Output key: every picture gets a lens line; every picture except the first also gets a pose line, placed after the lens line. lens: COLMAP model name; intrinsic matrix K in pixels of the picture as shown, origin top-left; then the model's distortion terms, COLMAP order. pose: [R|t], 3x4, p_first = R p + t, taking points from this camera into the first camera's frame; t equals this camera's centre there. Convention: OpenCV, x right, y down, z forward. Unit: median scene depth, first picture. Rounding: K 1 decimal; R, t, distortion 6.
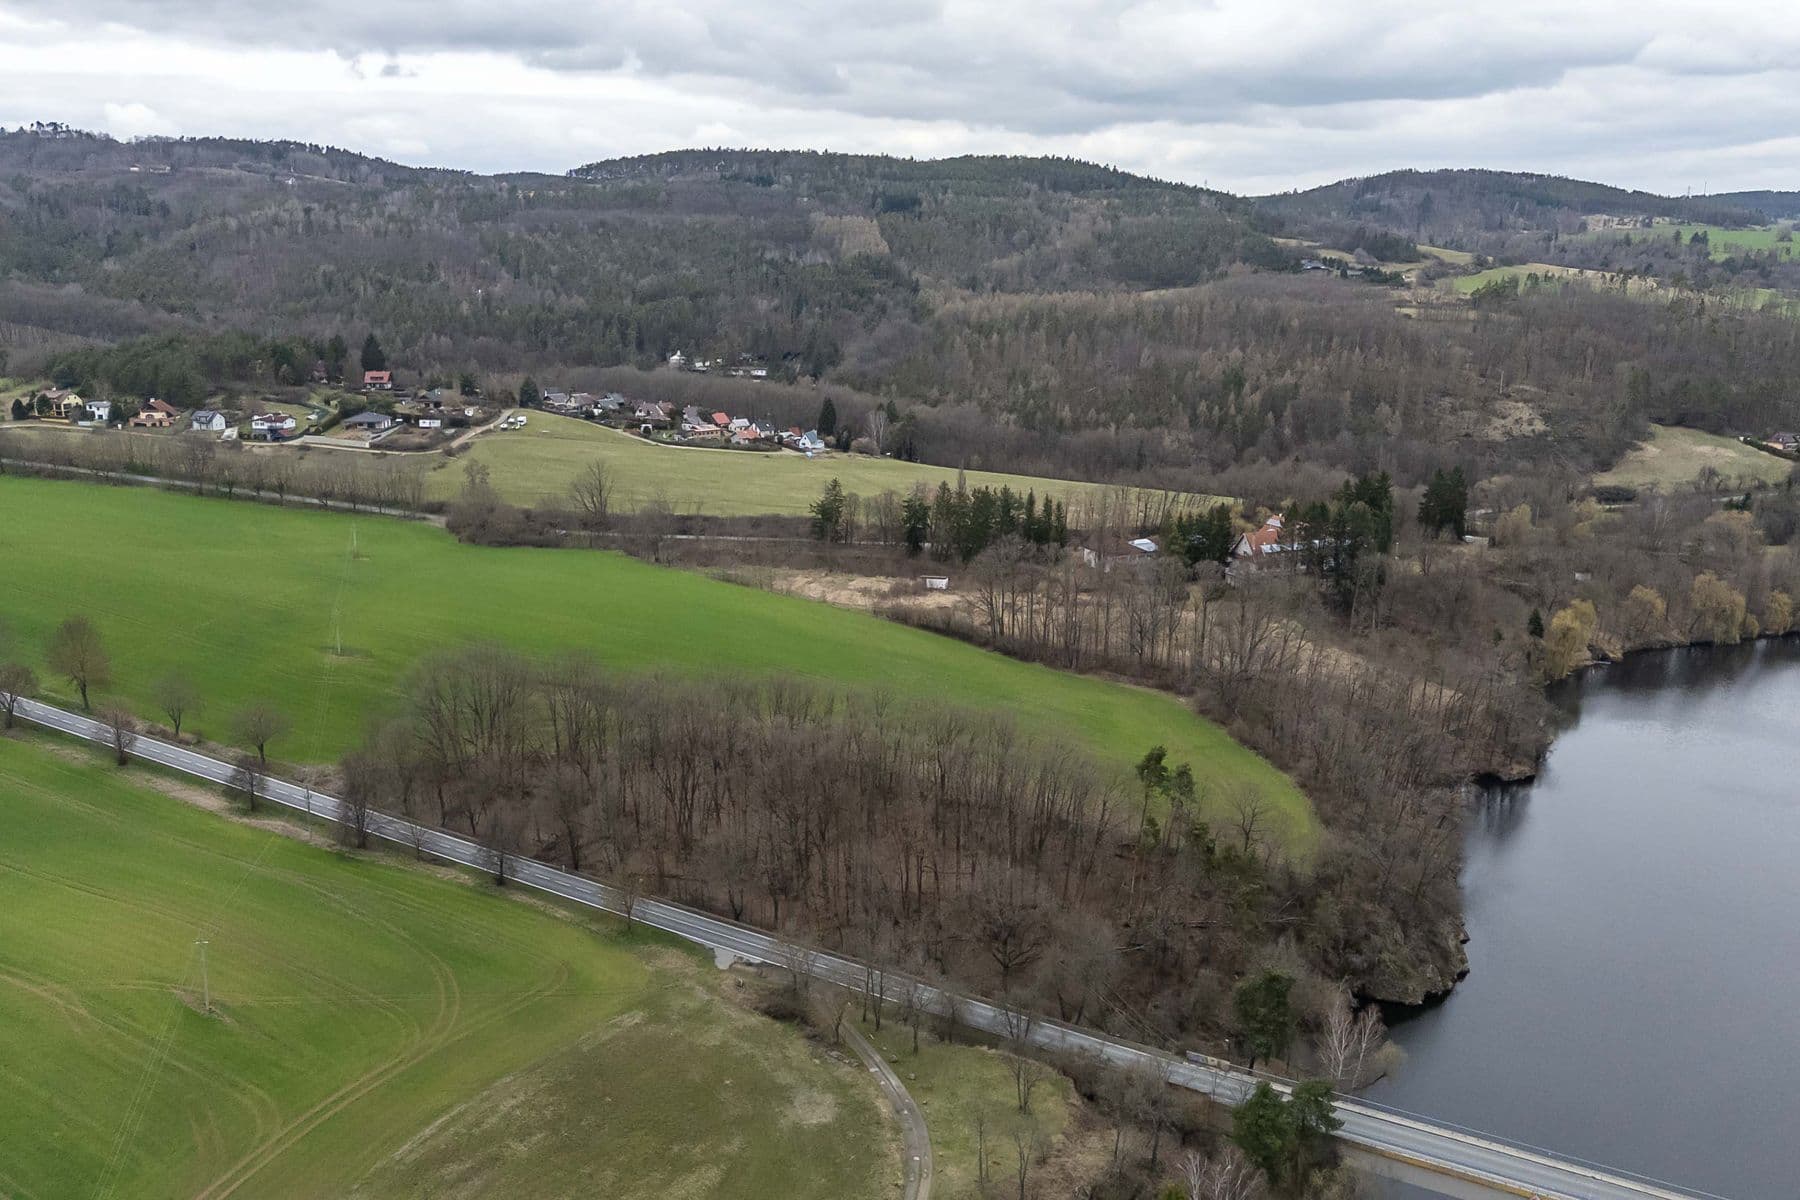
lens RADIAL K [[1558.6, 0, 900.2], [0, 1558.6, 609.8], [0, 0, 1]] dist [0.085157, -0.091070]
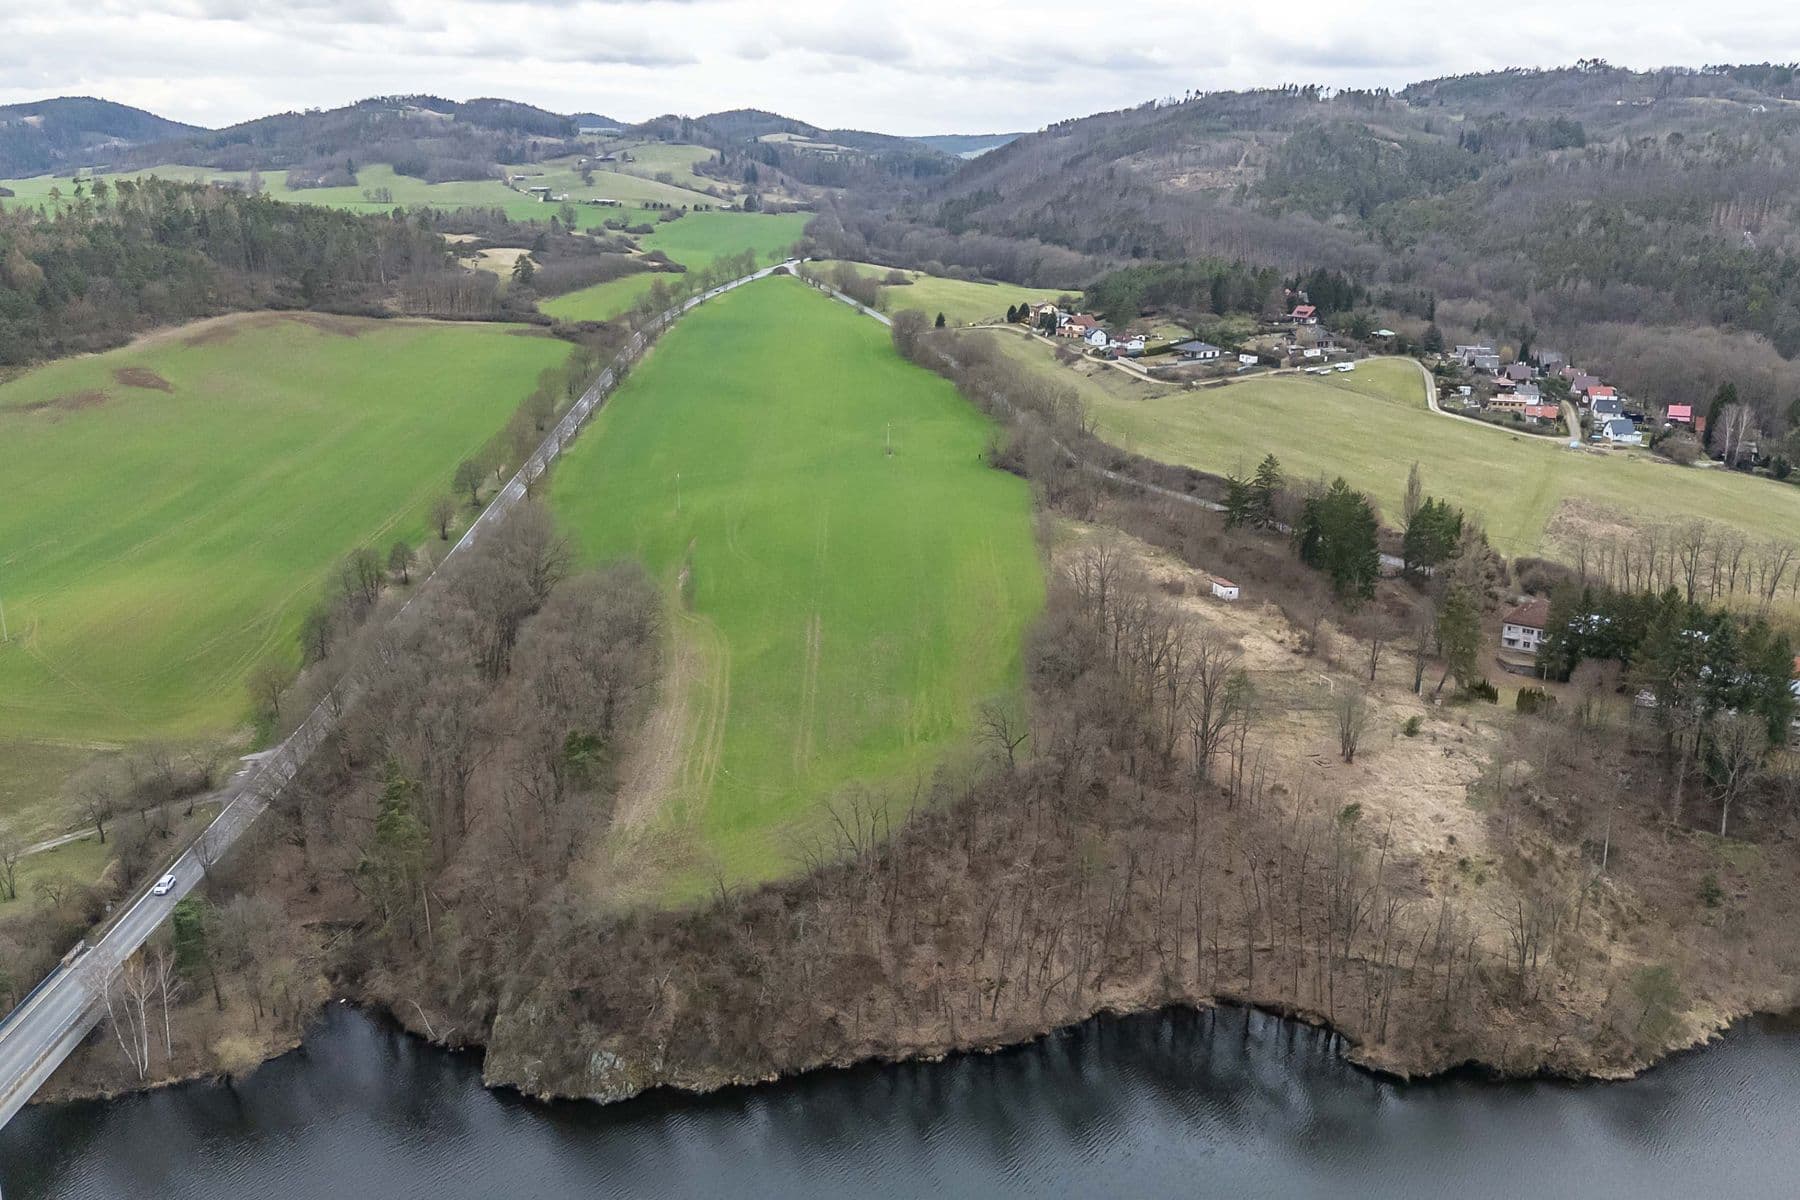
lens RADIAL K [[1558.6, 0, 902.4], [0, 1558.6, 602.6], [0, 0, 1]] dist [0.085157, -0.091070]
pose [[0.510535, 0.235860, -0.826876, 0.452088], [-0.207469, 0.967021, 0.147738, -0.071218], [0.834452, 0.096126, 0.542632, 0.294751]]
